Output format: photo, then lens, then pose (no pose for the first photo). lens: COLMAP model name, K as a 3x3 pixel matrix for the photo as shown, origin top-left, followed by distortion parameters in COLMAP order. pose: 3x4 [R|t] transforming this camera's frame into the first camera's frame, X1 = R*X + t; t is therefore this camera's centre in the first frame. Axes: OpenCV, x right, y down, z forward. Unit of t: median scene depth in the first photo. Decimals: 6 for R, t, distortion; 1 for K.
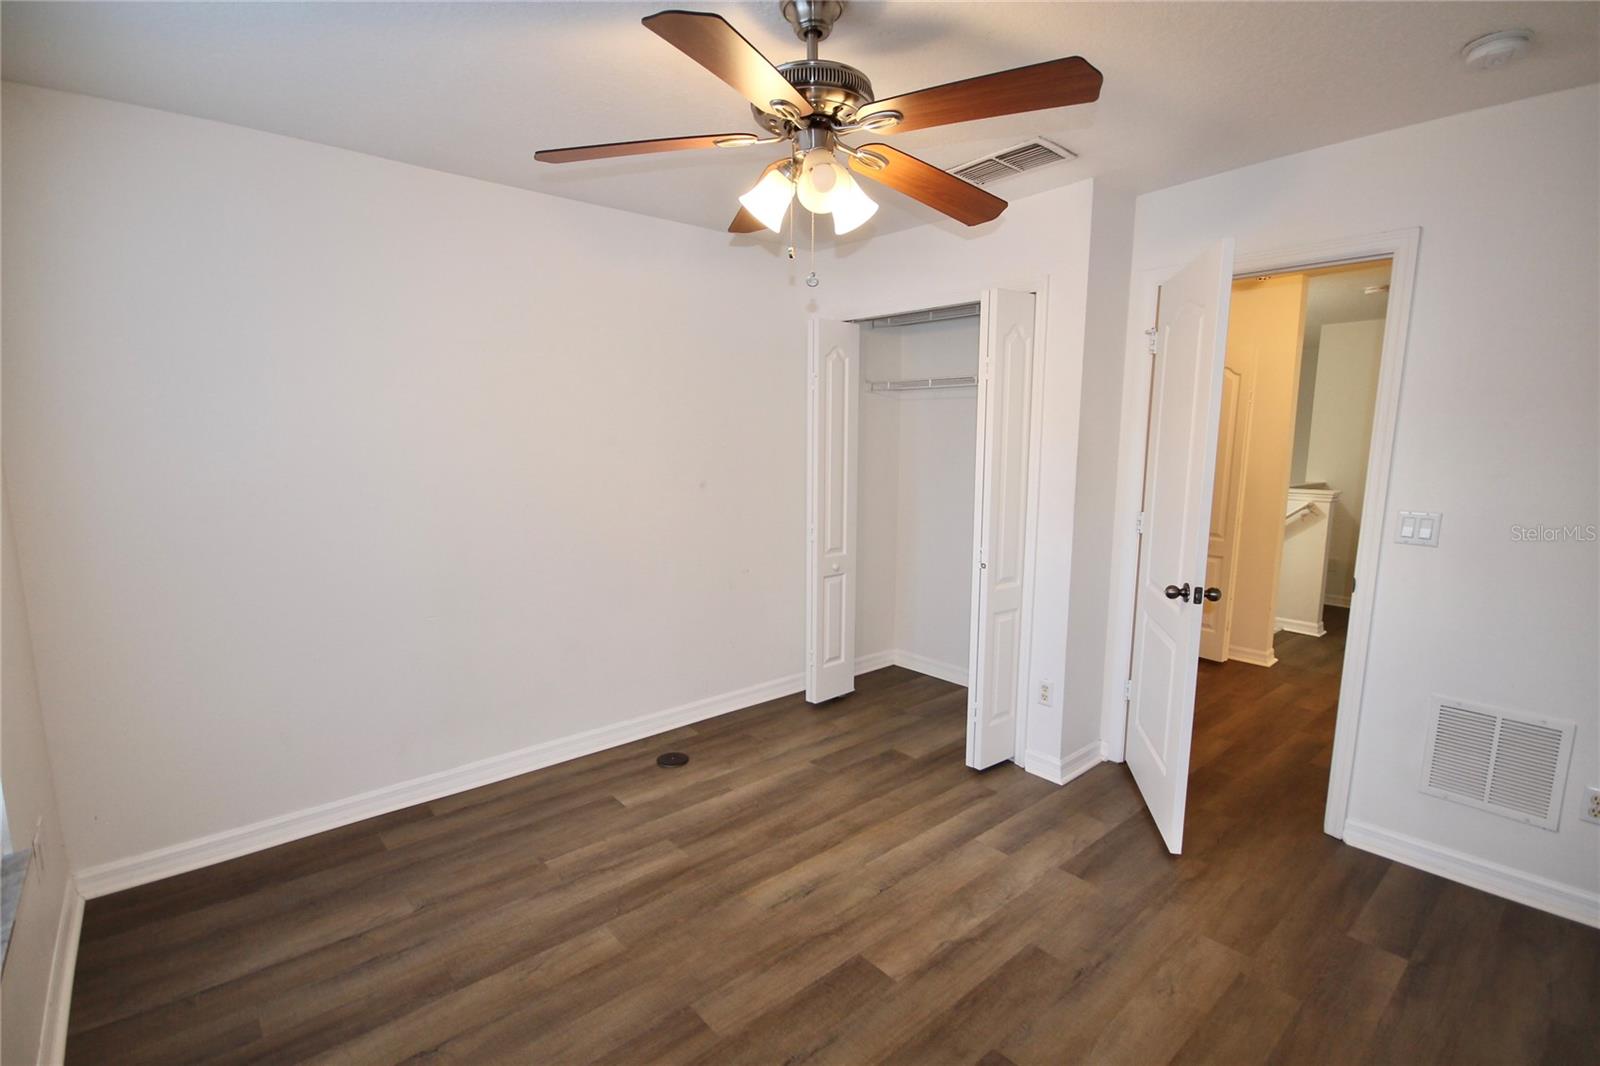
lens RADIAL K [[736.9, 0, 810.0], [0, 736.9, 546.4], [0, 0, 1]] dist [-0.000651, -0.000331]
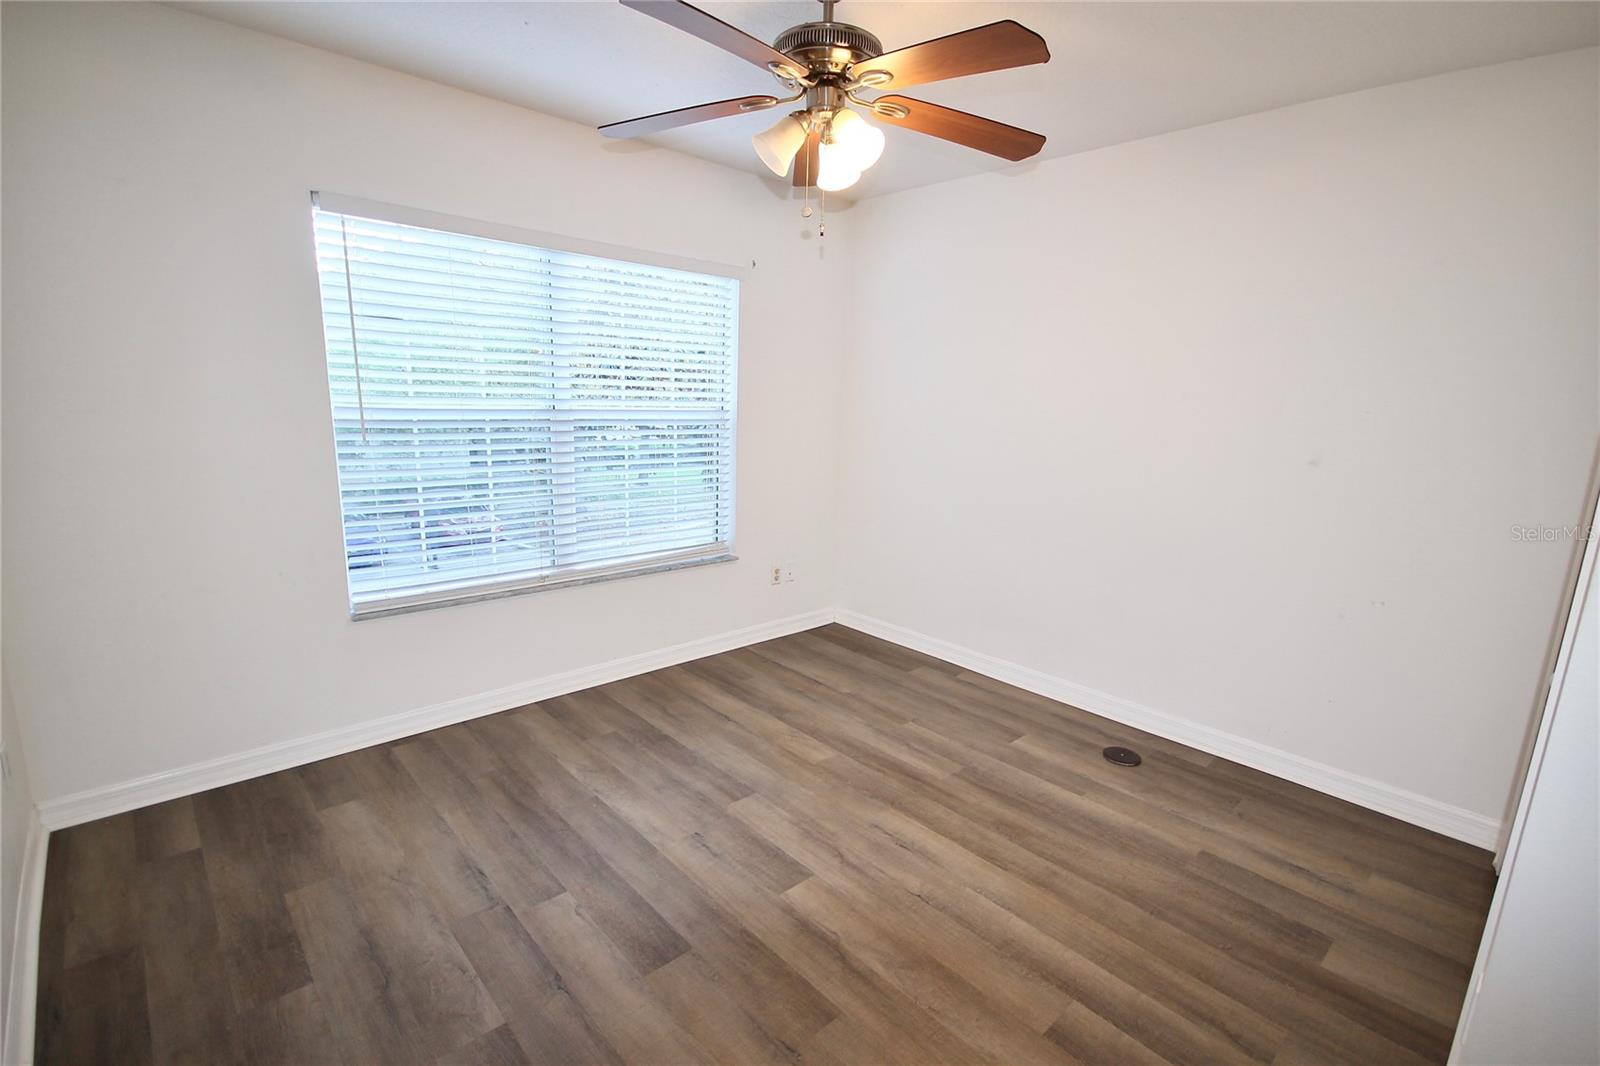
lens RADIAL K [[736.9, 0, 810.0], [0, 736.9, 546.4], [0, 0, 1]] dist [-0.000651, -0.000331]
pose [[0.030791, 0.208565, -0.977524, 0.794676], [-0.175720, 0.963885, 0.200120, -0.086796], [0.983959, 0.165608, 0.066328, 0.671648]]
